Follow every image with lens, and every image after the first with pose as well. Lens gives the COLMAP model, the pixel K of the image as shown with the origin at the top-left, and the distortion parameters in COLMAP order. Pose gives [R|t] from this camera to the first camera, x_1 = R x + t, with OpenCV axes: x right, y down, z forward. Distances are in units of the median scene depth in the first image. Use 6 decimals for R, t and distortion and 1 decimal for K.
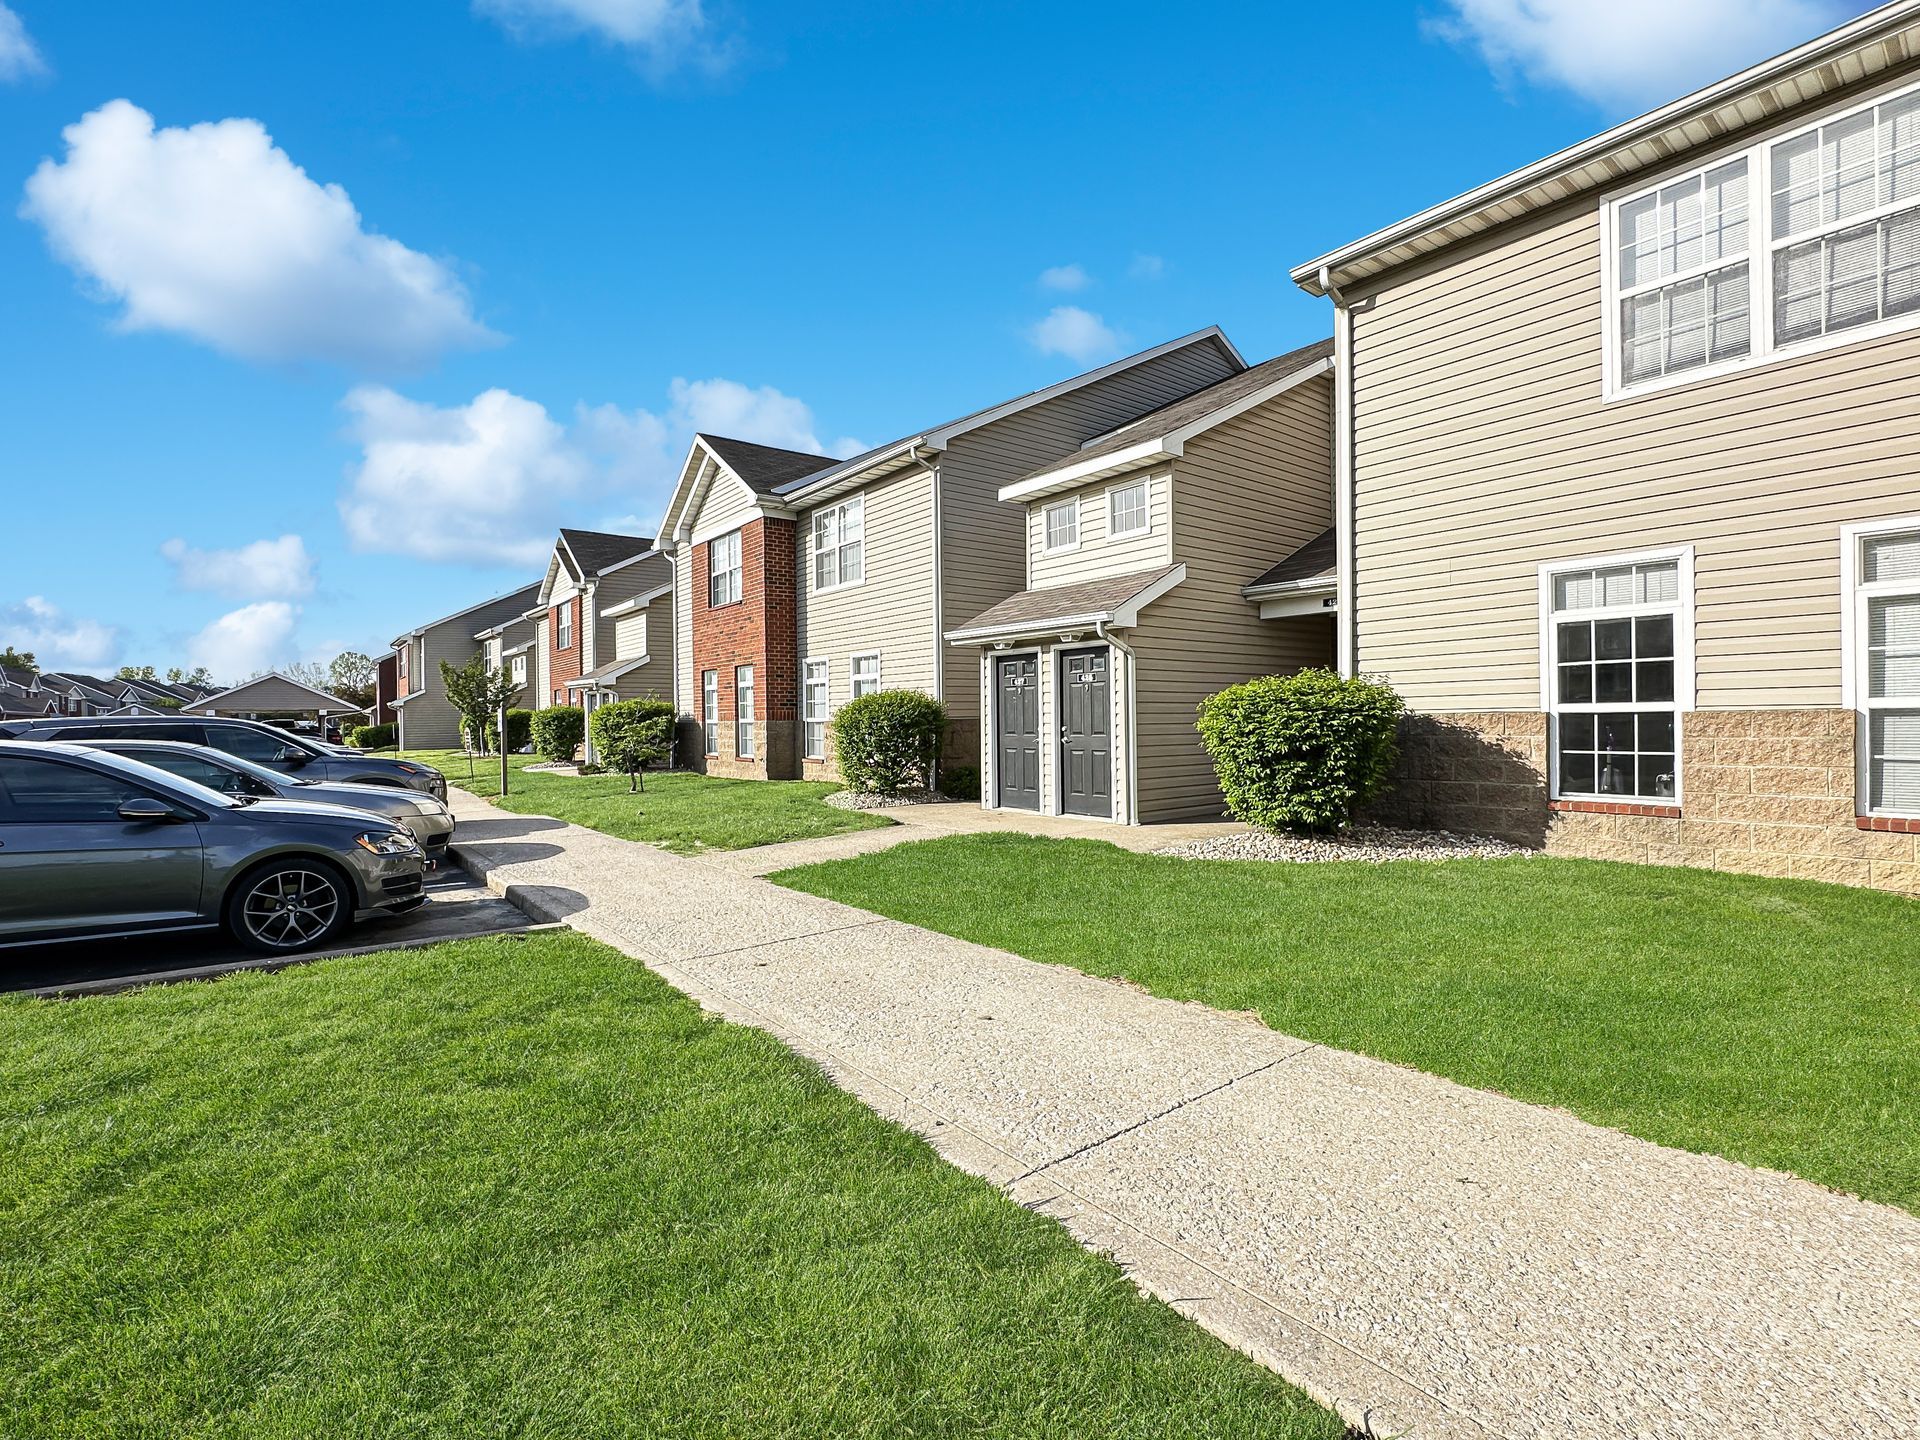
lens RADIAL K [[866.7, 0, 956.2], [0, 866.7, 709.3], [0, 0, 1]] dist [0.001644, 0.000323]
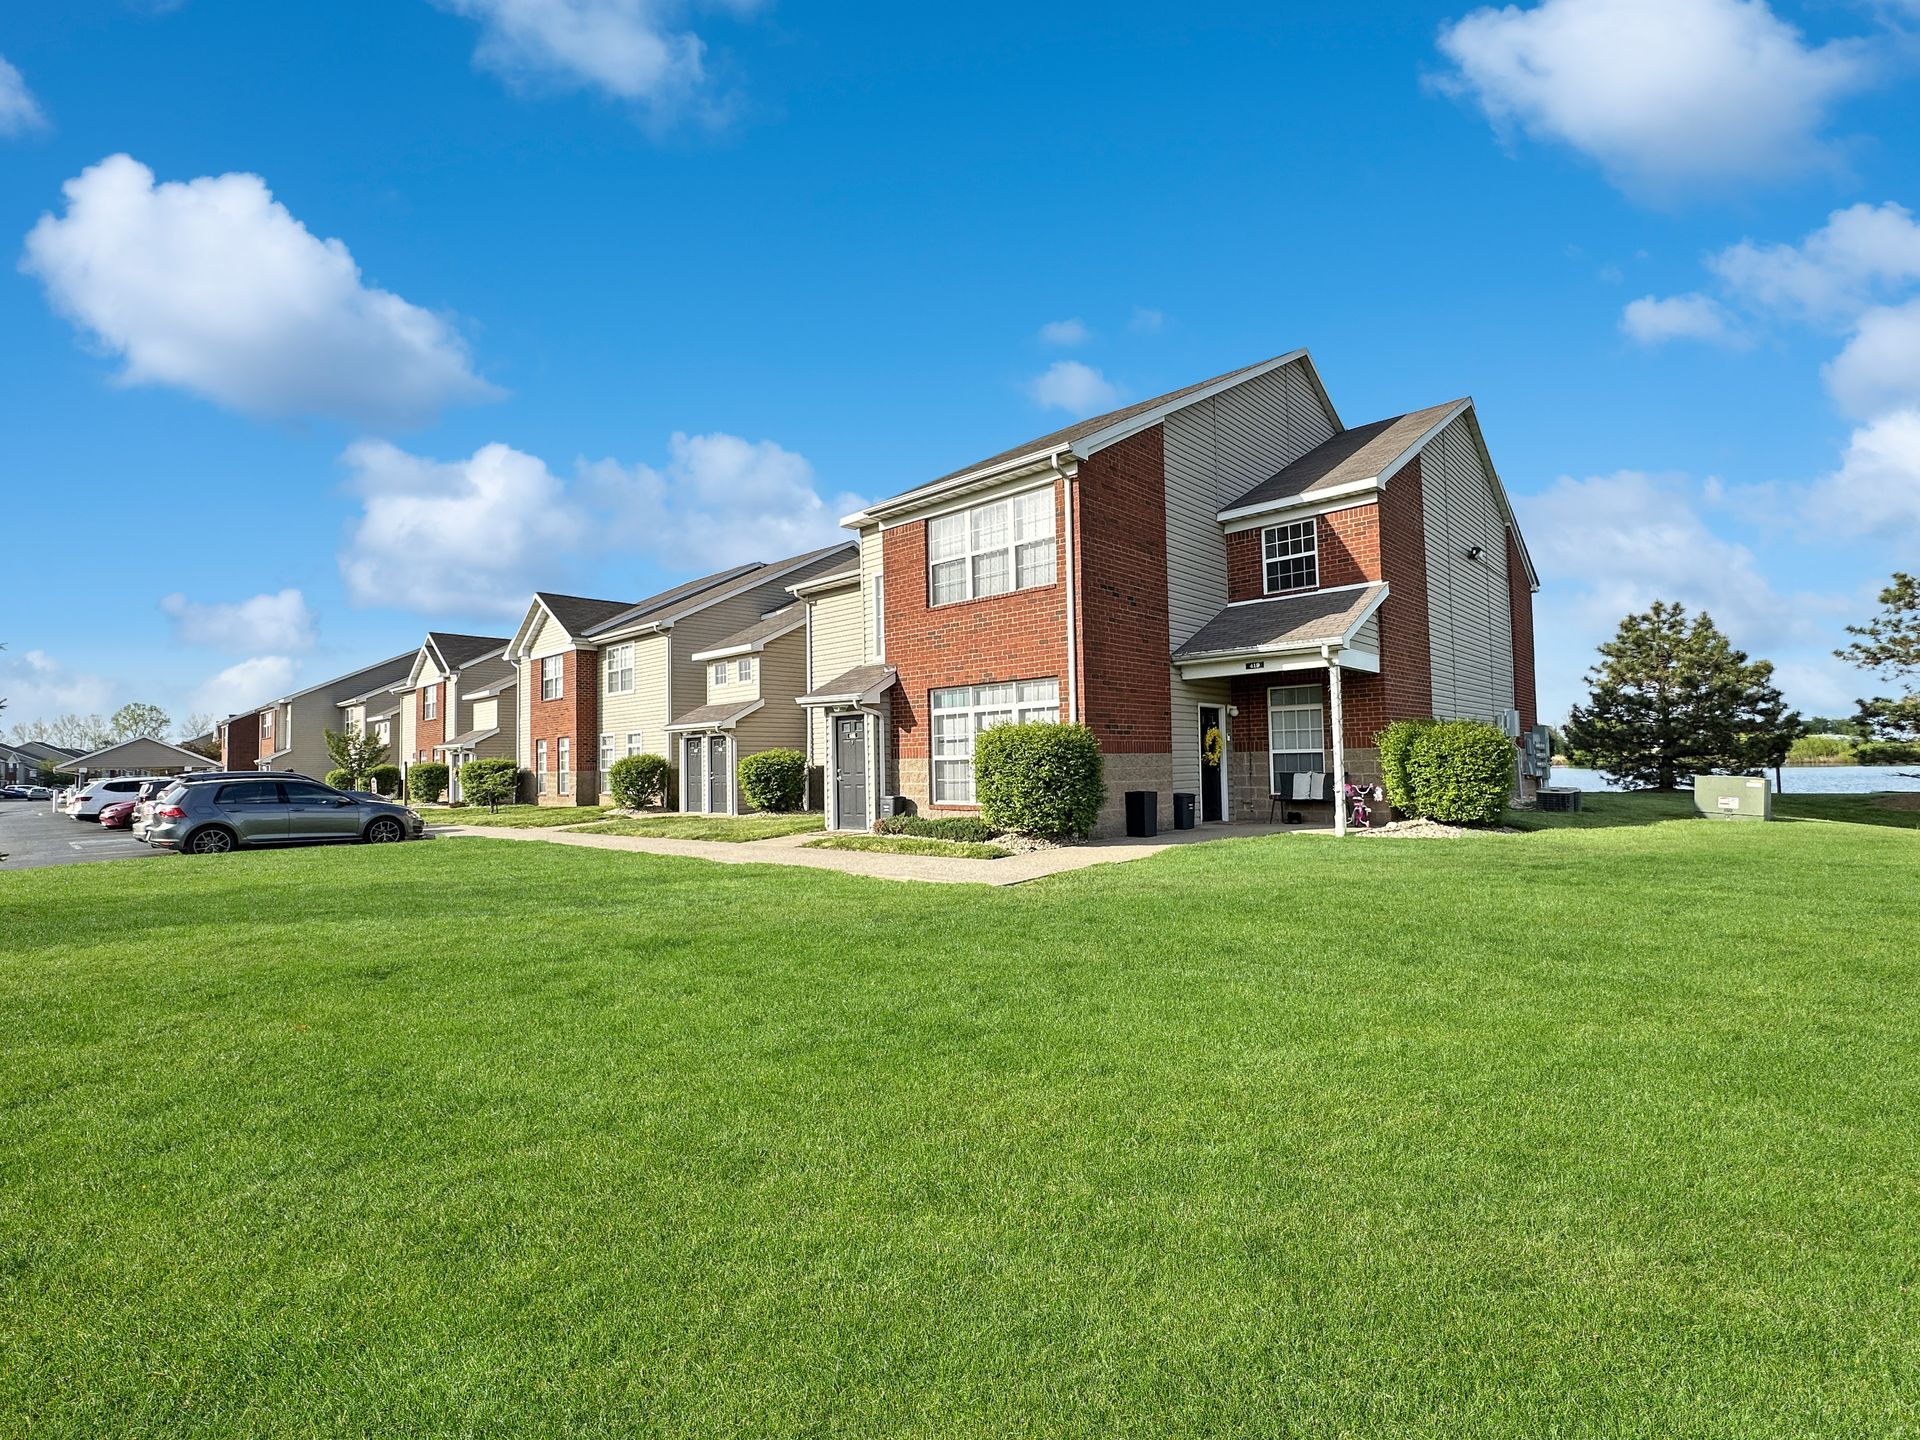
lens RADIAL K [[857.5, 0, 960.0], [0, 857.5, 720.0], [0, 0, 1]] dist [0.001585, -0.000322]
pose [[0.986480, 0.000112, 0.163884, 0.212406], [0.007398, 0.998950, -0.045214, -0.004548], [-0.163717, 0.045815, 0.985443, -0.668794]]
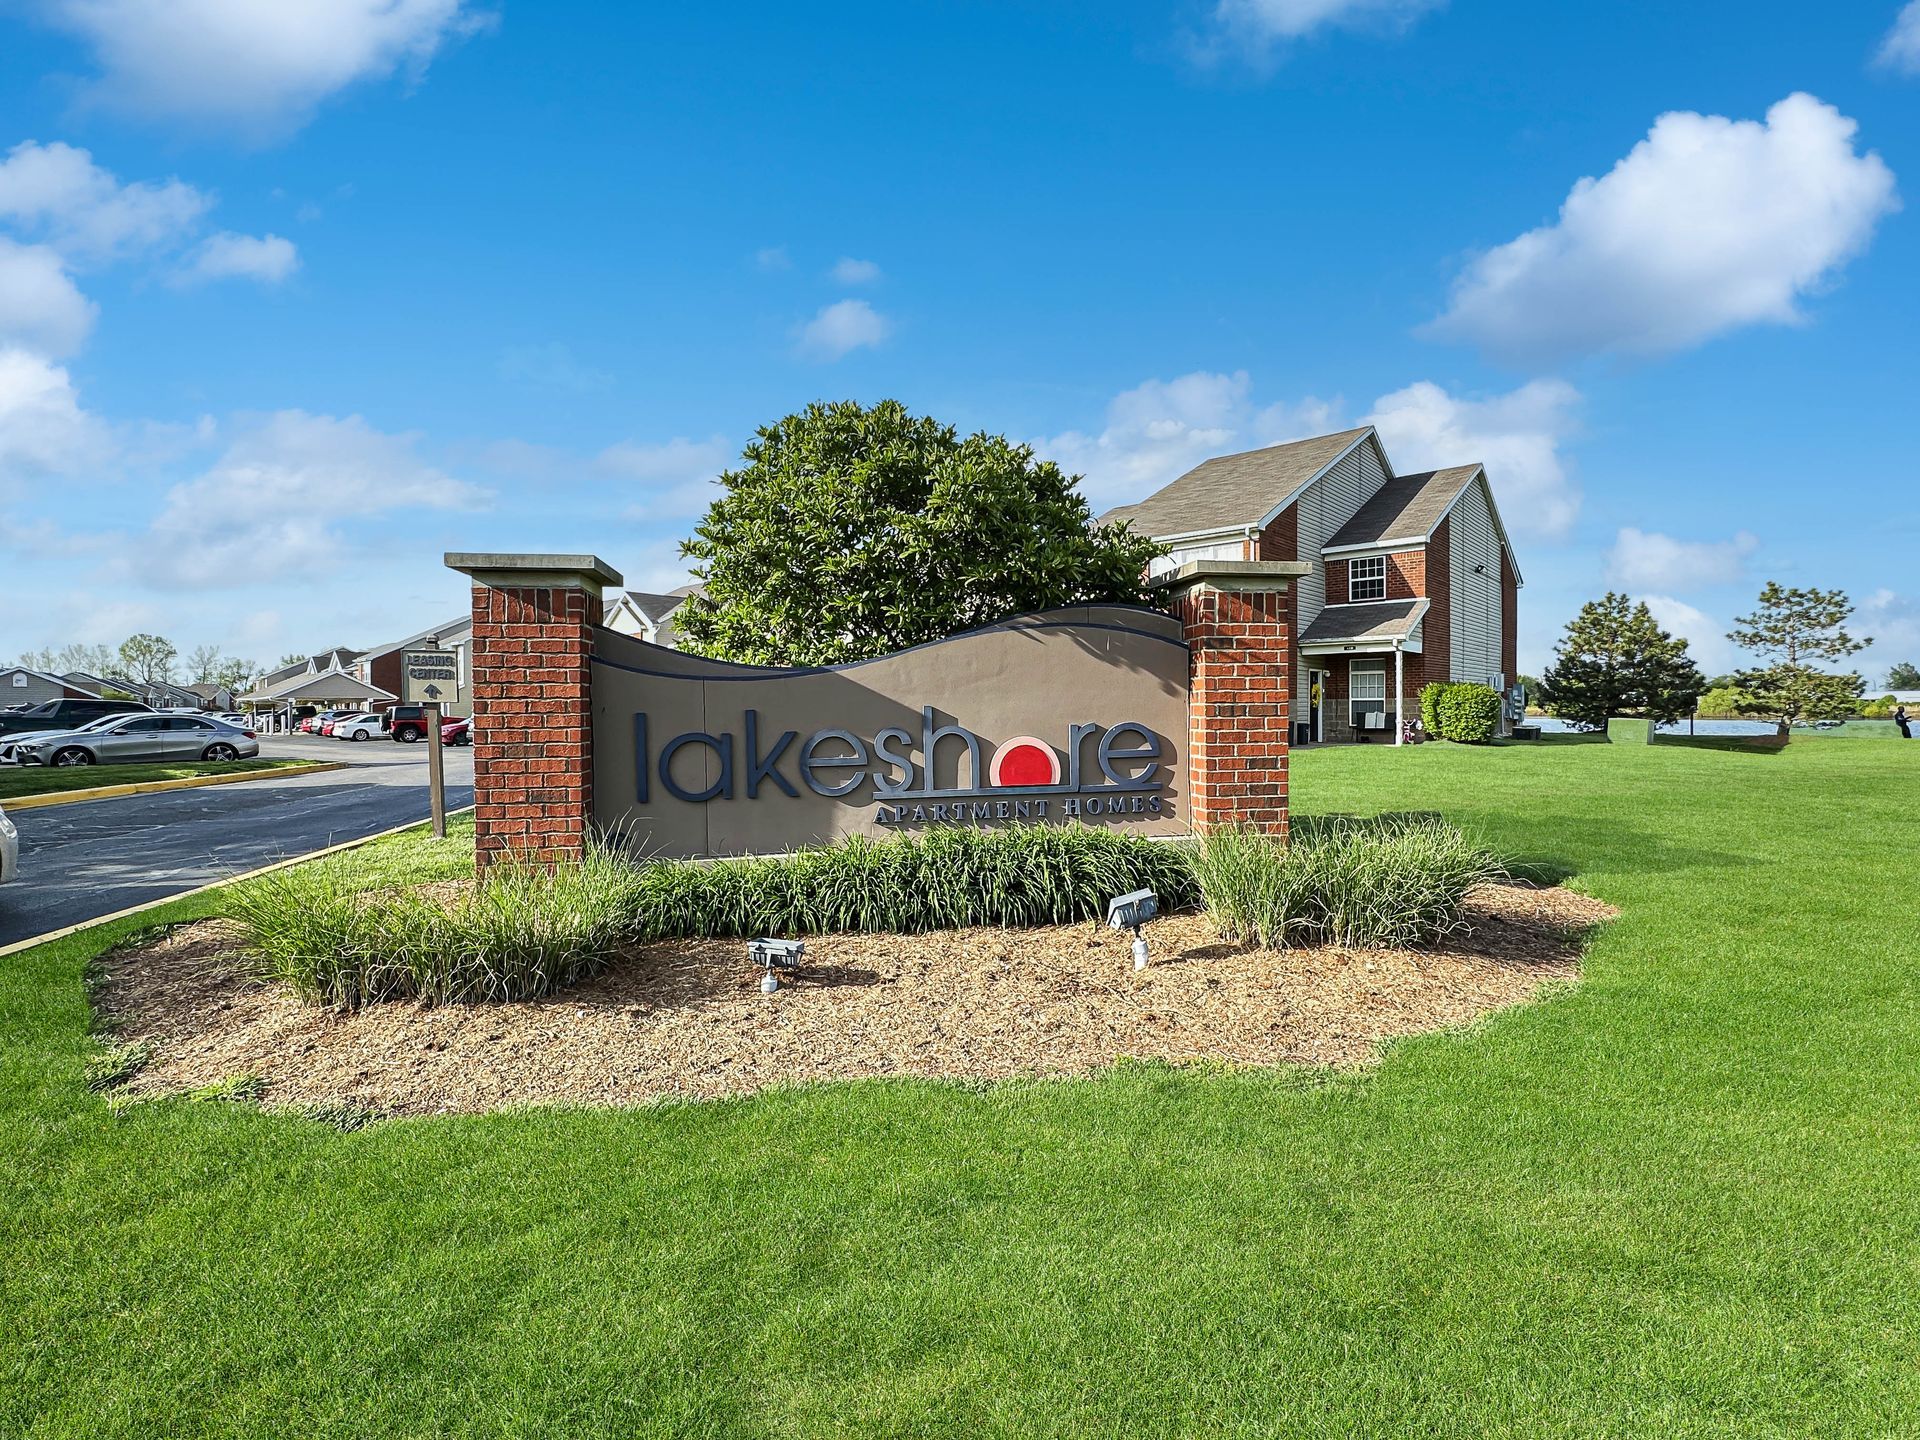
lens RADIAL K [[866.7, 0, 956.2], [0, 866.7, 709.3], [0, 0, 1]] dist [0.001644, 0.000323]
pose [[0.984184, 0.005913, 0.177050, -0.181635], [-0.007495, 0.999938, 0.008266, -0.000559], [-0.176990, -0.009463, 0.984167, -1.102929]]
